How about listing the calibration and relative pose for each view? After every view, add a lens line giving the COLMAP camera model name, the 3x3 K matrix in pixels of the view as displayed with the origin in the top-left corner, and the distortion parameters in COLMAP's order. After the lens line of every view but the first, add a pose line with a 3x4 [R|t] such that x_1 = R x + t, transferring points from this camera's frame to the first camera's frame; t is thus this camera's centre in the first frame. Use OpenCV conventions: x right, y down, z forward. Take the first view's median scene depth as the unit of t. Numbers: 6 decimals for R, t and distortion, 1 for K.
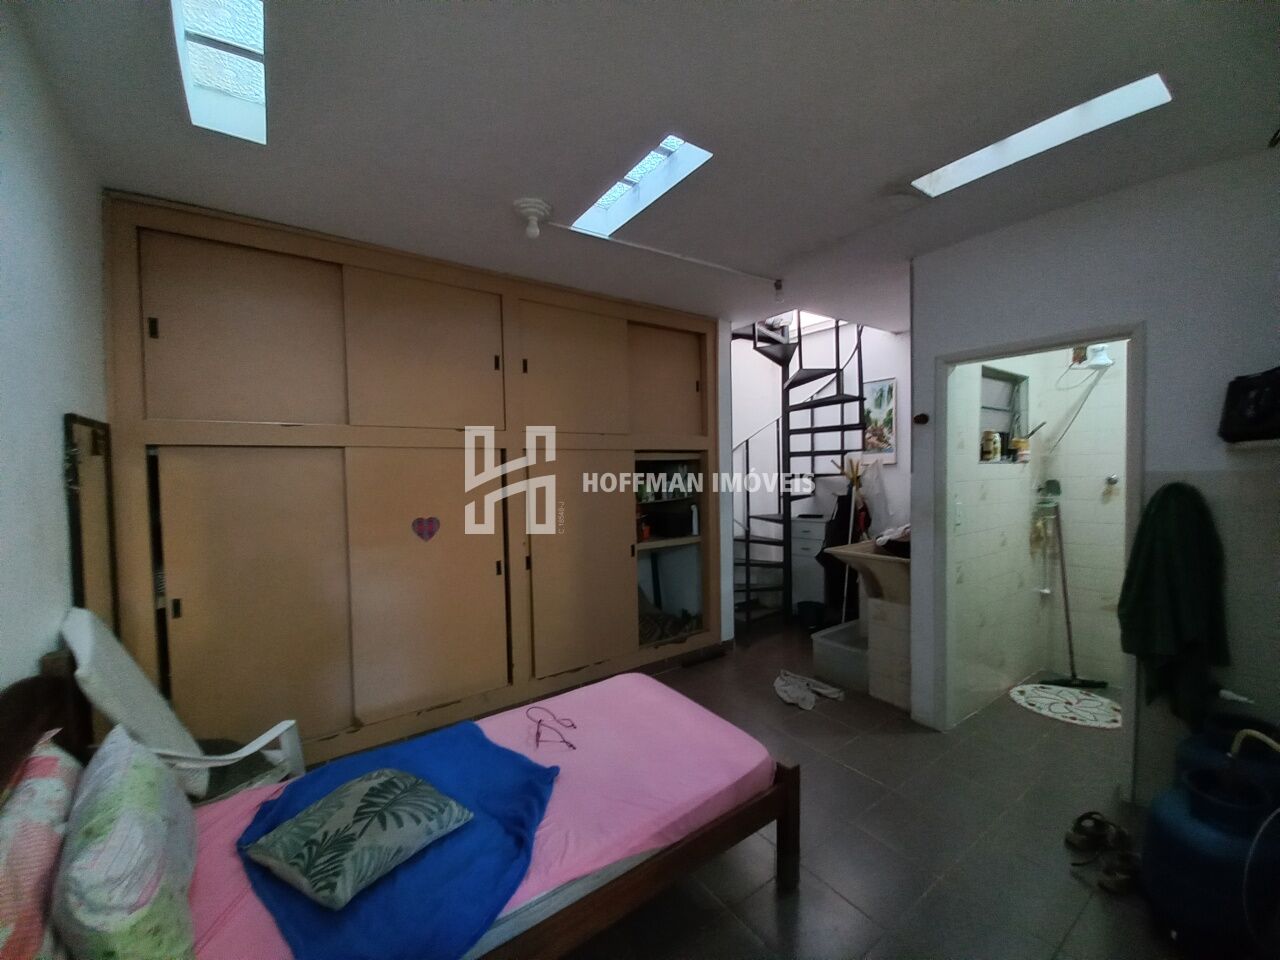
lens RADIAL K [[499.2, 0, 633.0], [0, 499.2, 485.3], [0, 0, 1]] dist [0.010982, -0.017419]
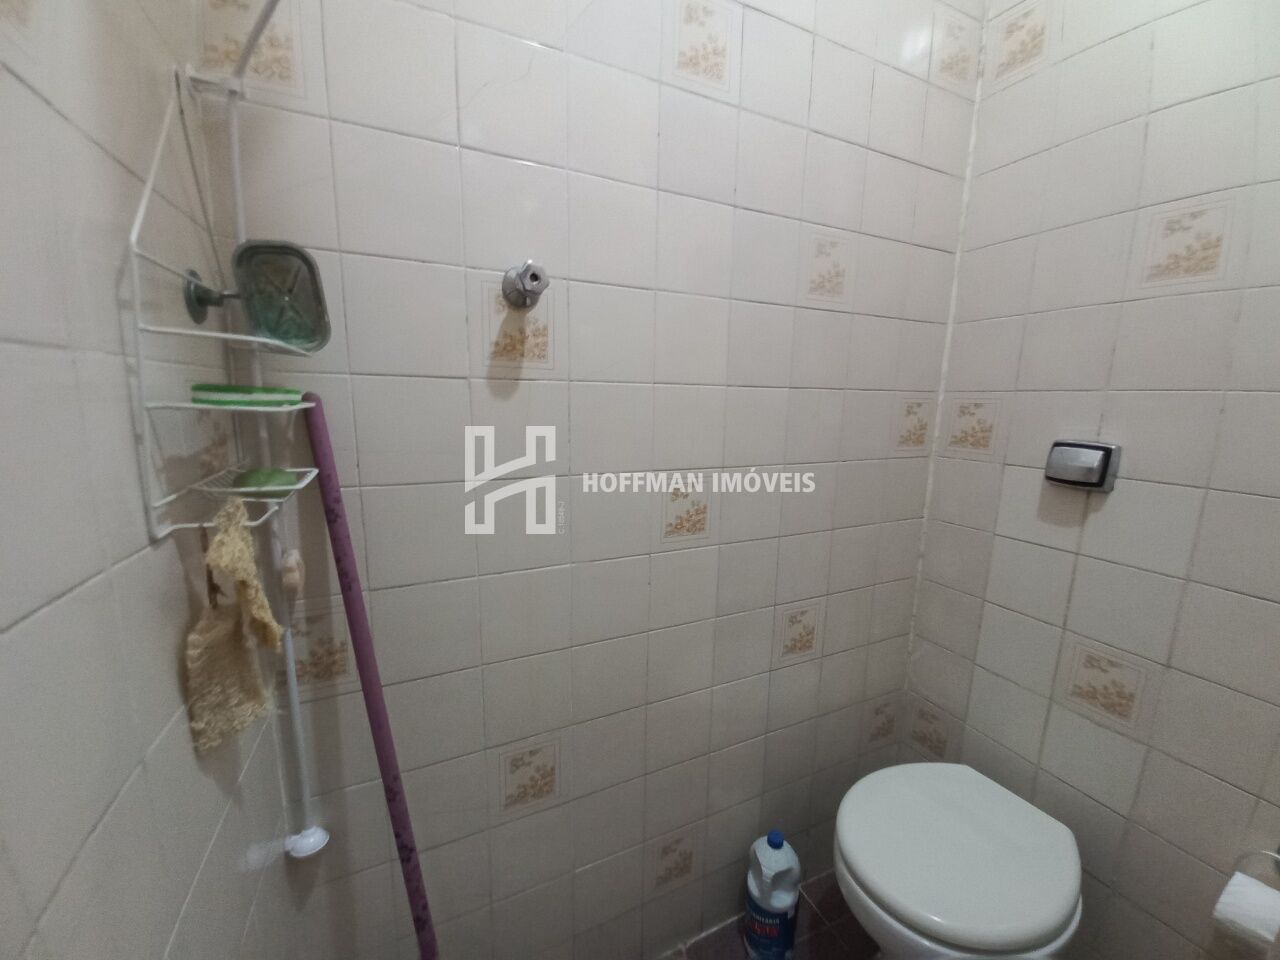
lens RADIAL K [[499.2, 0, 633.0], [0, 499.2, 485.3], [0, 0, 1]] dist [0.010982, -0.017419]
pose [[0.176775, -0.157606, 0.971551, 0.645980], [0.010456, 0.987341, 0.158265, 0.037263], [-0.984196, -0.017819, 0.176185, 0.796893]]
